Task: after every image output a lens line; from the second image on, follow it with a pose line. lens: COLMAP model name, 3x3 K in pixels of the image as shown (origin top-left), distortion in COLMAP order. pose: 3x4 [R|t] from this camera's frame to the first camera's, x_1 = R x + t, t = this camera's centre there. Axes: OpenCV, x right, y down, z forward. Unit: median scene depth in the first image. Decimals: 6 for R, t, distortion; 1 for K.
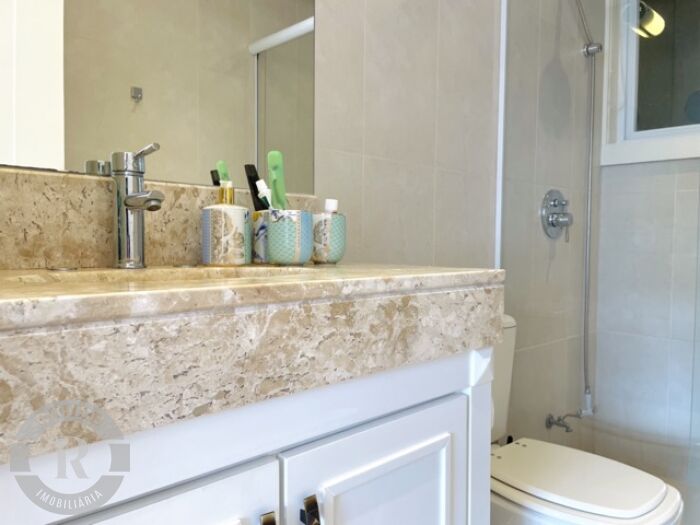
lens RADIAL K [[543.7, 0, 353.7], [0, 543.7, 266.2], [0, 0, 1]] dist [0.094499, -0.134980]
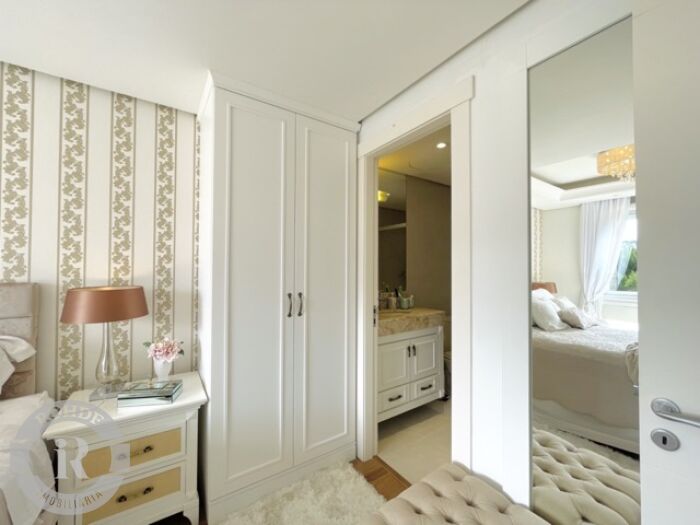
lens RADIAL K [[286.0, 0, 350.0], [0, 286.0, 262.5], [0, 0, 1]] dist [-0.001929, -0.000328]
pose [[0.985753, -0.009161, -0.167949, -0.214949], [-0.002610, 0.997562, -0.069731, -0.327234], [0.168178, 0.069176, 0.983326, -2.361824]]
